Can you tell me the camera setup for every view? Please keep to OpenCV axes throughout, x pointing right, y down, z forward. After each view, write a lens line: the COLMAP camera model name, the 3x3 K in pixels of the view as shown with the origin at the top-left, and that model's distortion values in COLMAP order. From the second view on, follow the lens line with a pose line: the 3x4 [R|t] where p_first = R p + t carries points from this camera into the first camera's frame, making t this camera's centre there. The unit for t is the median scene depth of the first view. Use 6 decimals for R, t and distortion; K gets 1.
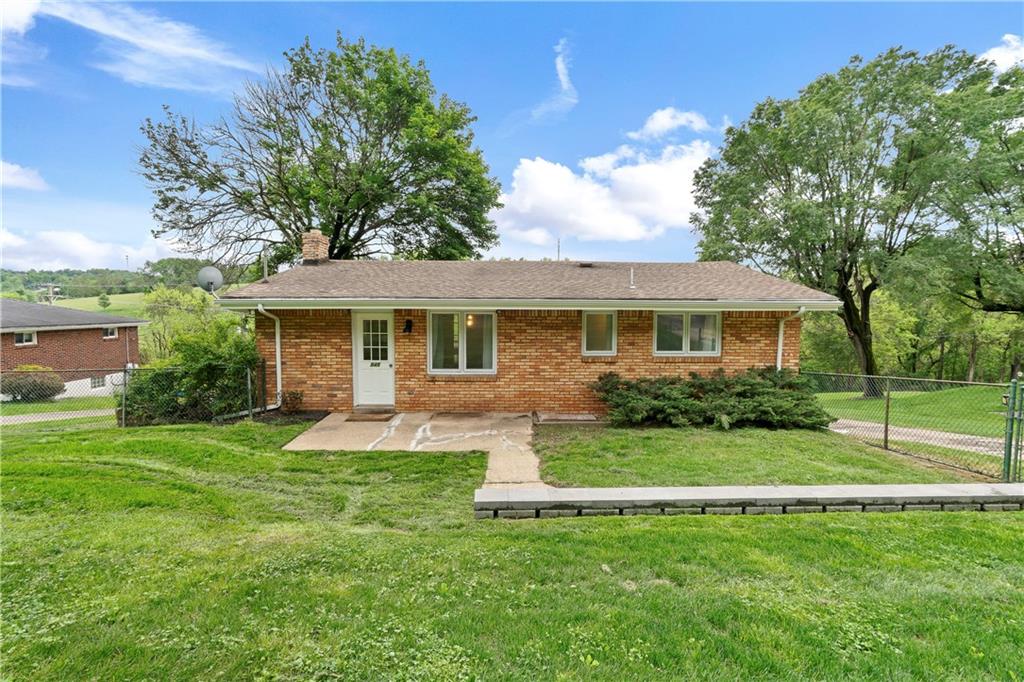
lens RADIAL K [[455.5, 0, 512.0], [0, 455.5, 341.0], [0, 0, 1]] dist [-0.000176, -0.000120]
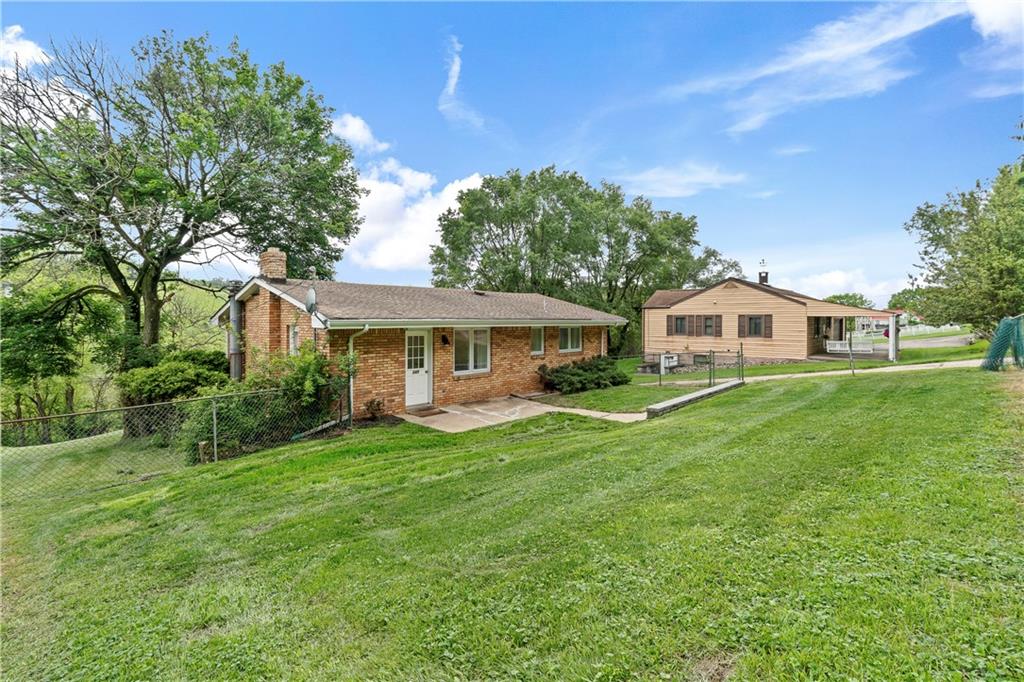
lens RADIAL K [[455.5, 0, 512.0], [0, 455.5, 341.0], [0, 0, 1]] dist [-0.000176, -0.000120]
pose [[0.702263, -0.035626, 0.711026, -1.005138], [0.059750, 0.998173, -0.009001, -0.005764], [-0.709406, 0.048805, 0.703108, -0.060617]]
